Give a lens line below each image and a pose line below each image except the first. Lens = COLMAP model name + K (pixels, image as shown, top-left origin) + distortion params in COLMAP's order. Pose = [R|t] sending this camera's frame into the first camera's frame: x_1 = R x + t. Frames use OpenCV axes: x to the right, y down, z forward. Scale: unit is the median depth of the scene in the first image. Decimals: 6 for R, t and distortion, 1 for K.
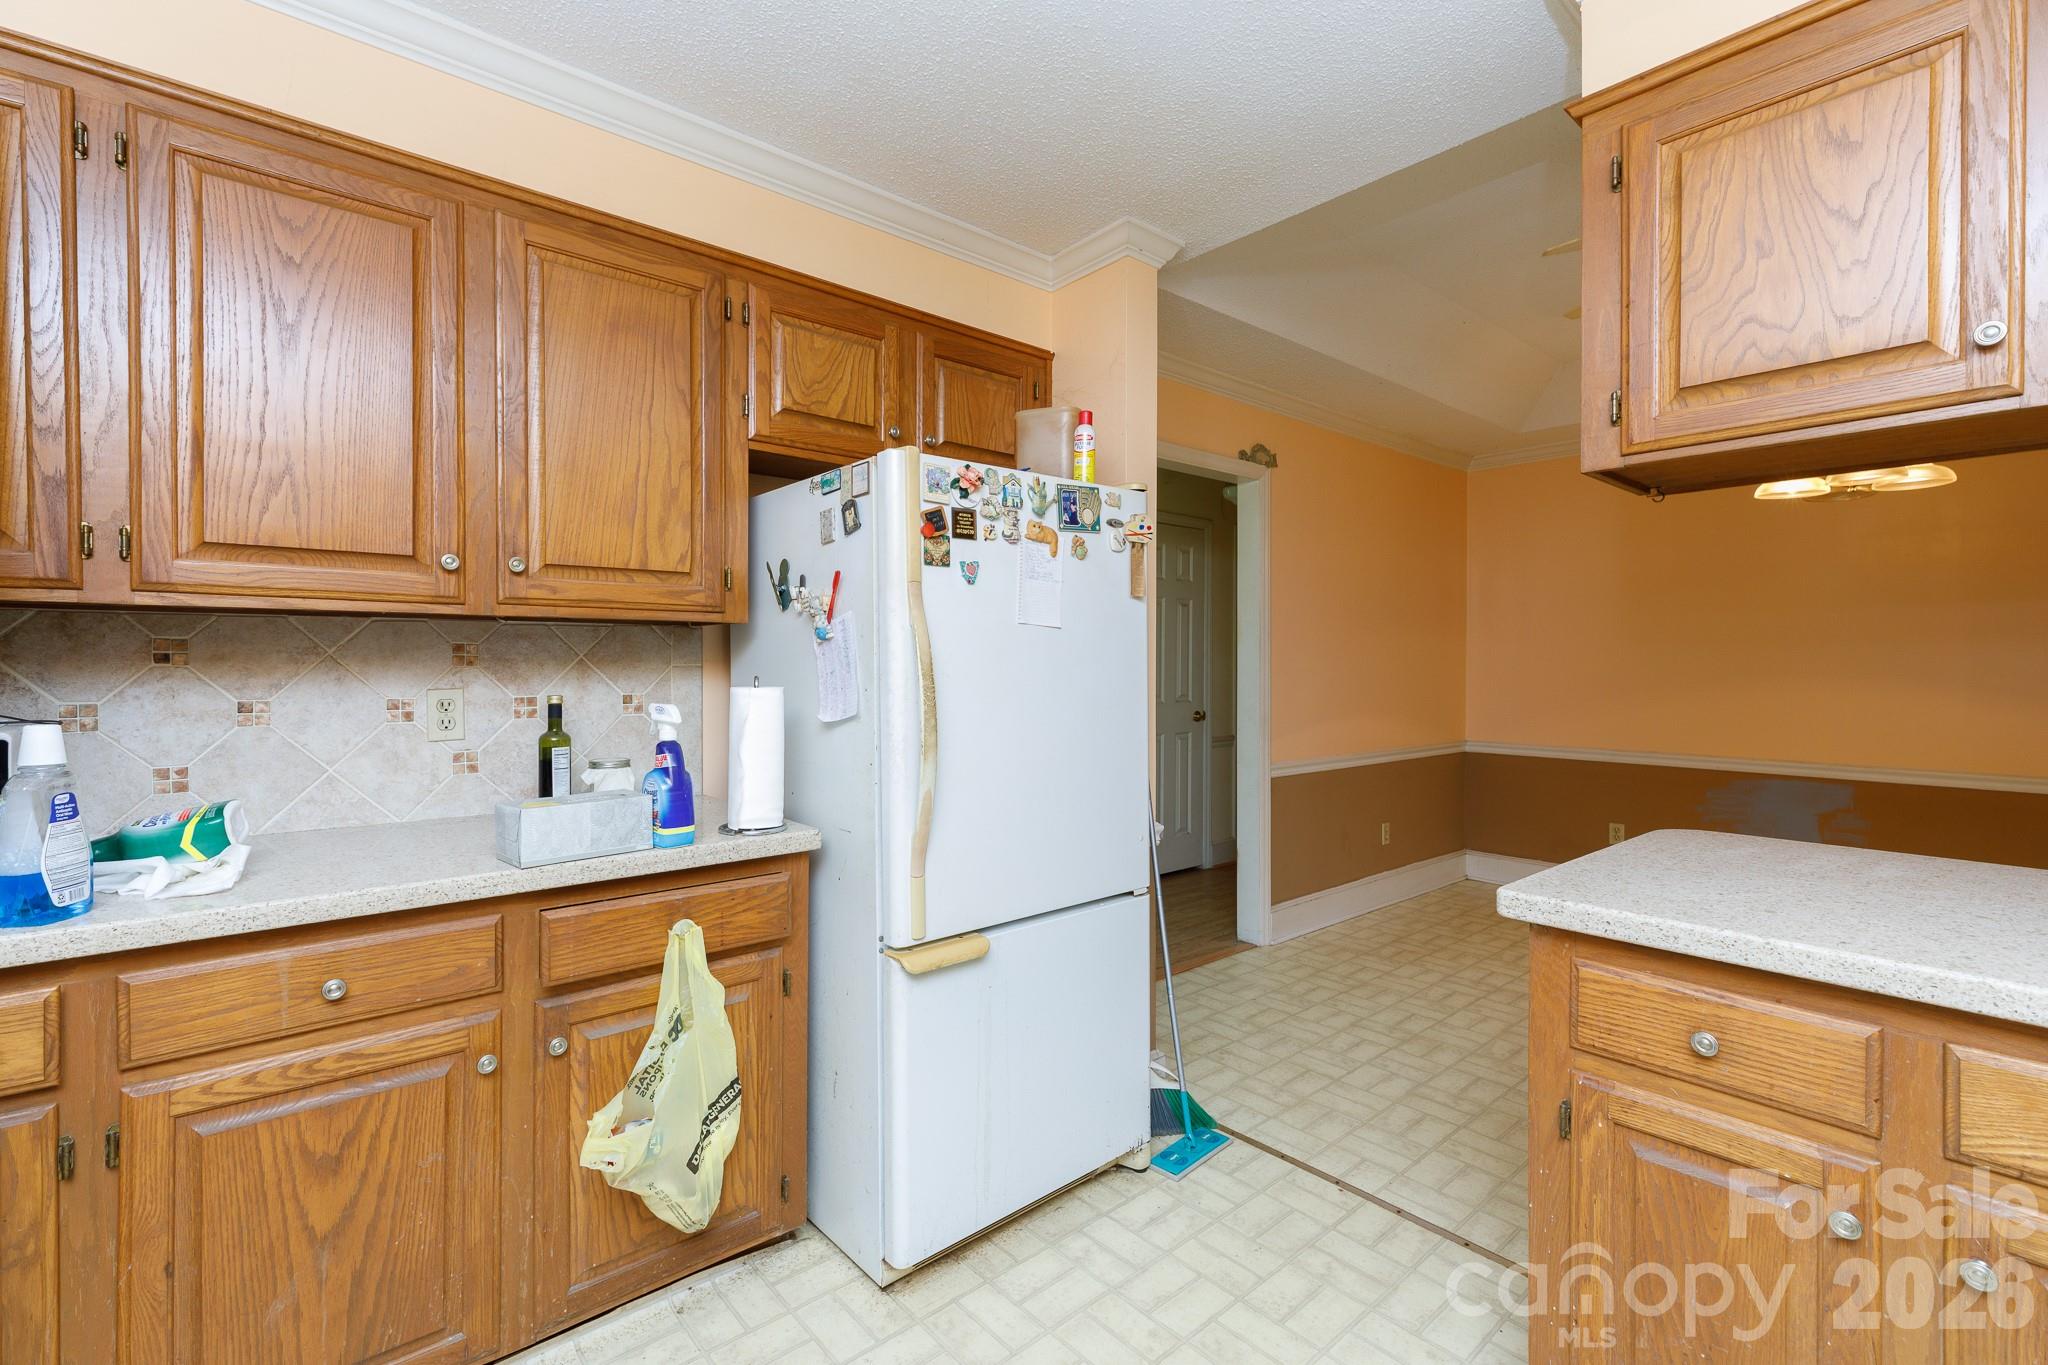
lens RADIAL K [[914.9, 0, 1022.4], [0, 914.9, 665.2], [0, 0, 1]] dist [0.003585, 0.000118]
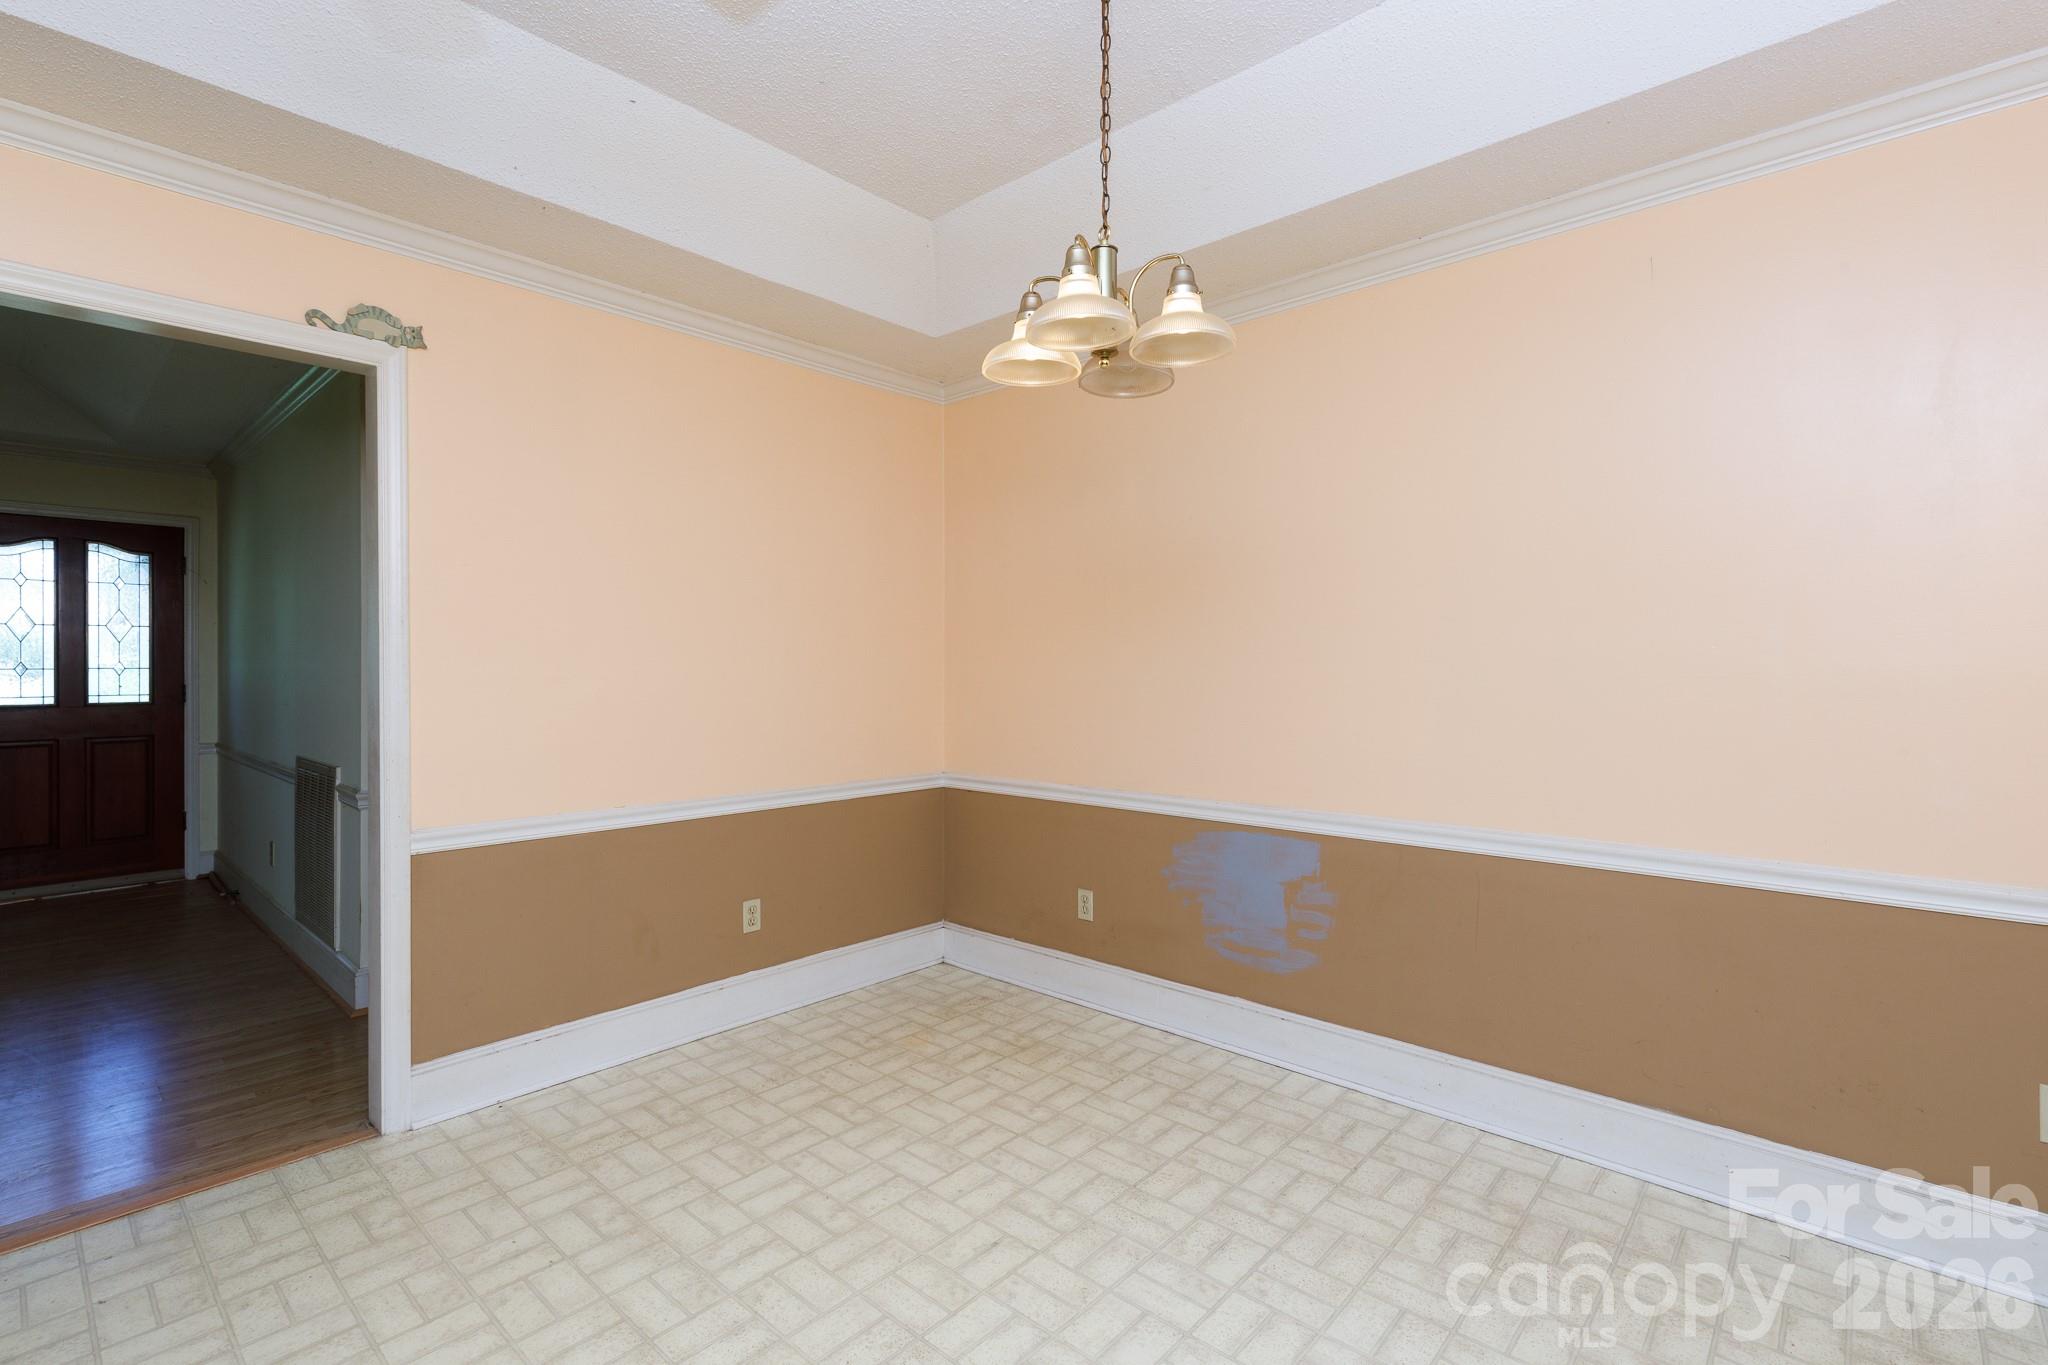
lens RADIAL K [[948.4, 0, 1022.3], [0, 948.4, 652.0], [0, 0, 1]] dist [0.010888, -0.000023]
pose [[0.993177, -0.001061, 0.116613, 0.605481], [0.002958, 0.999866, -0.016097, -0.000202], [-0.116581, 0.016332, 0.993047, 0.319102]]
